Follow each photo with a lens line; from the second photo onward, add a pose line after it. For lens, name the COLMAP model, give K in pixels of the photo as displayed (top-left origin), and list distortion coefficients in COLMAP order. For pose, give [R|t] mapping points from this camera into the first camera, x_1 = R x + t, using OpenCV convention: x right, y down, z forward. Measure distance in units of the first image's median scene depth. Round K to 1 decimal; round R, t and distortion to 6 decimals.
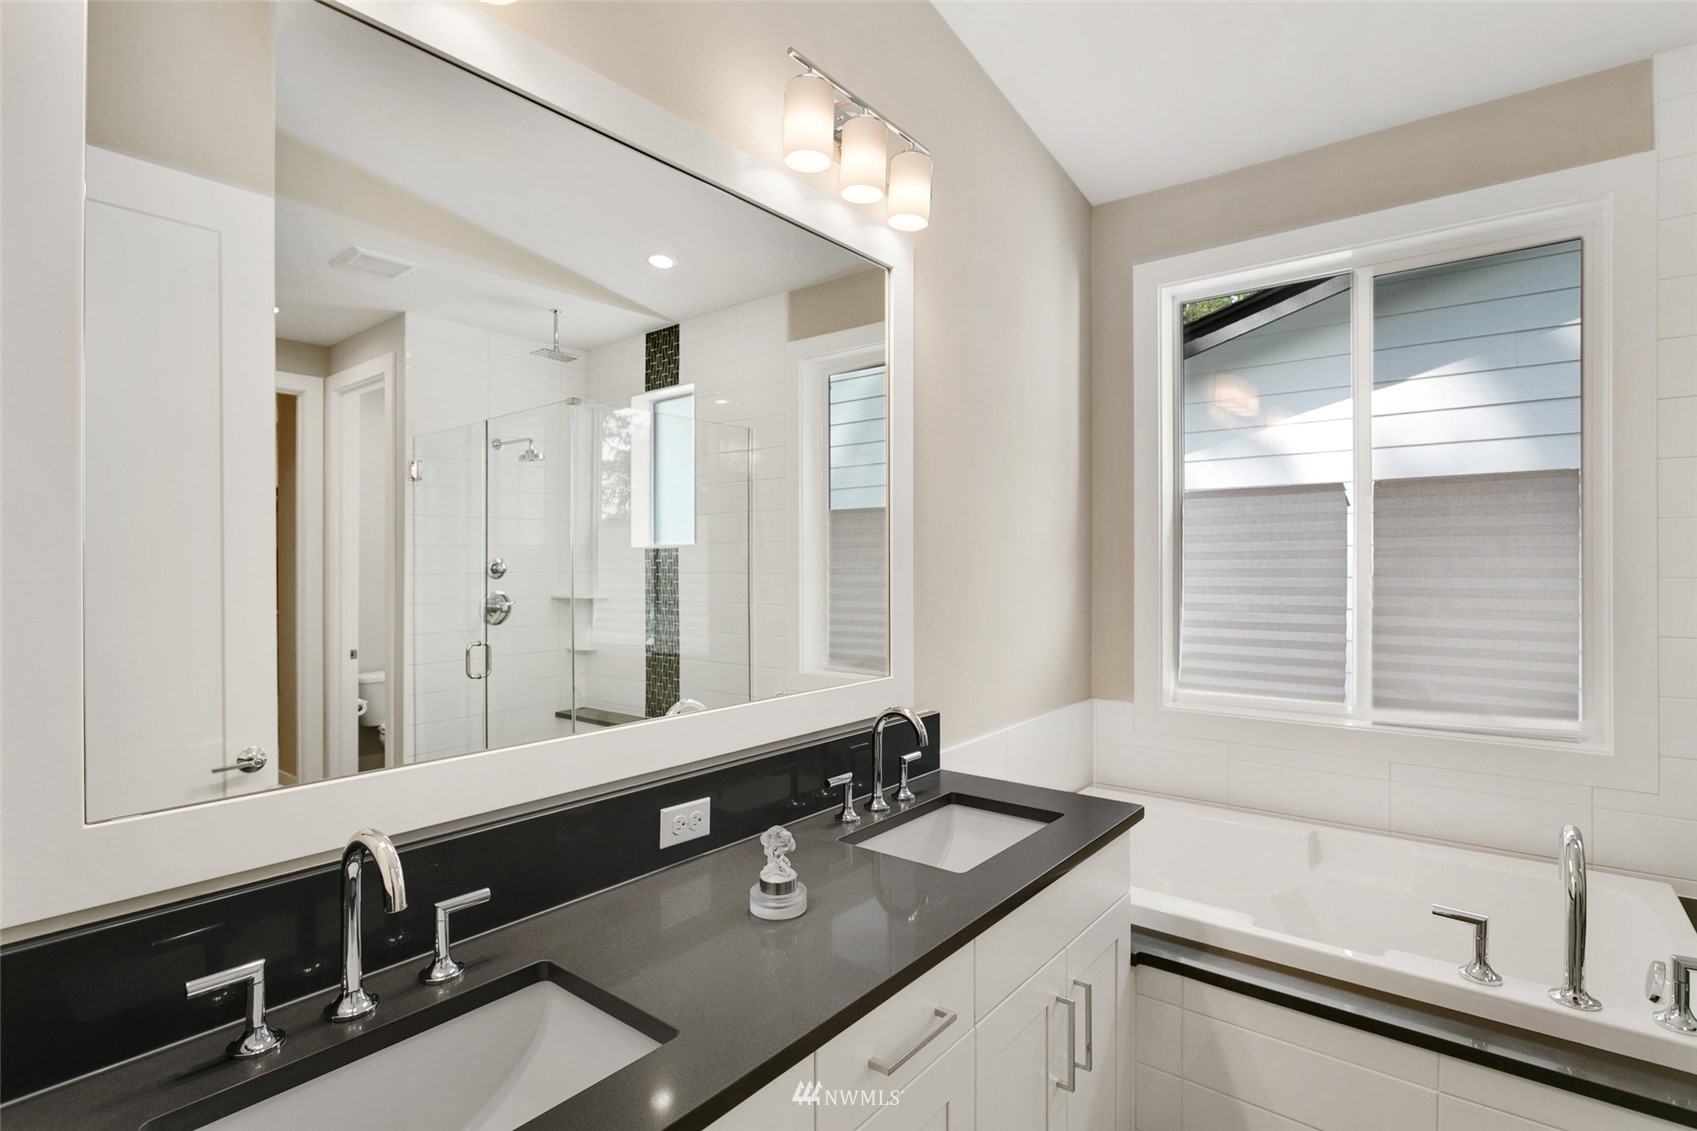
lens RADIAL K [[808.3, 0, 854.9], [0, 808.3, 564.6], [0, 0, 1]] dist [0.002700, -0.000079]
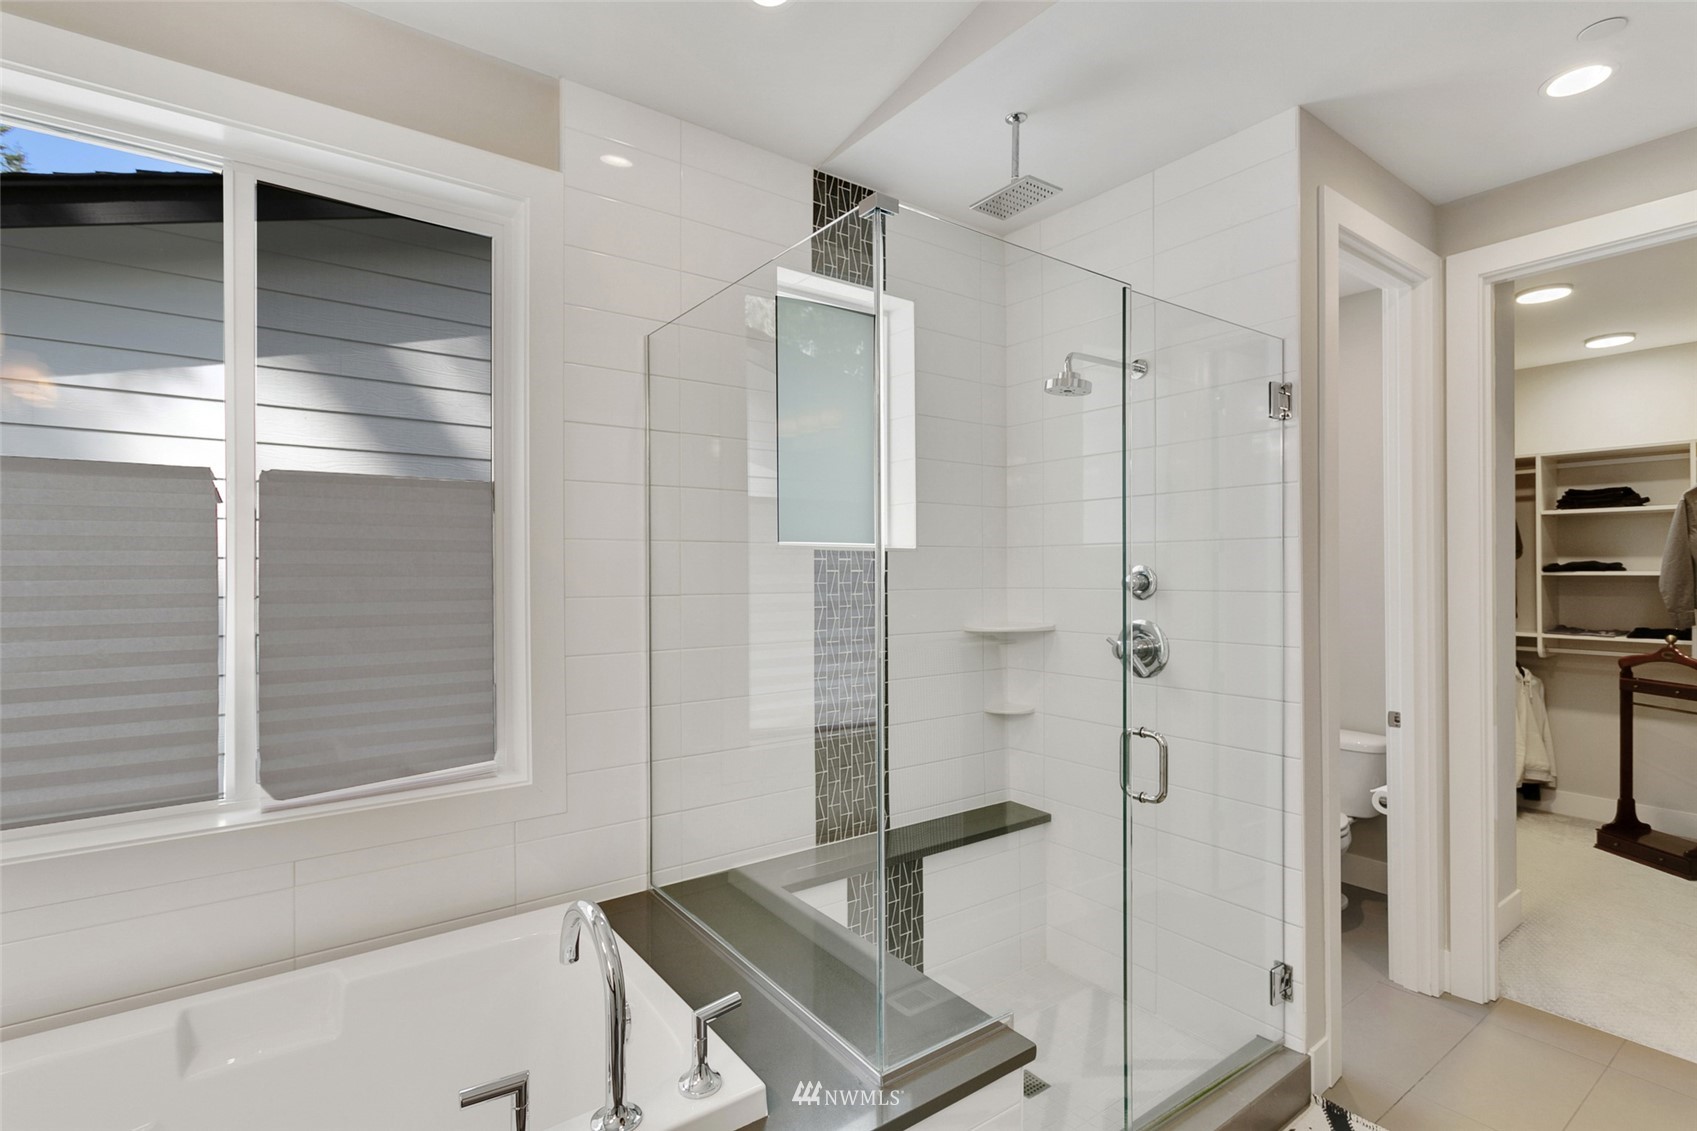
lens RADIAL K [[808.3, 0, 858.9], [0, 808.3, 576.6], [0, 0, 1]] dist [0.002700, -0.000079]
pose [[0.263423, -0.000711, 0.964680, 0.090037], [0.004435, 0.999990, -0.000475, -0.006942], [-0.964670, 0.004403, 0.263424, 0.299838]]
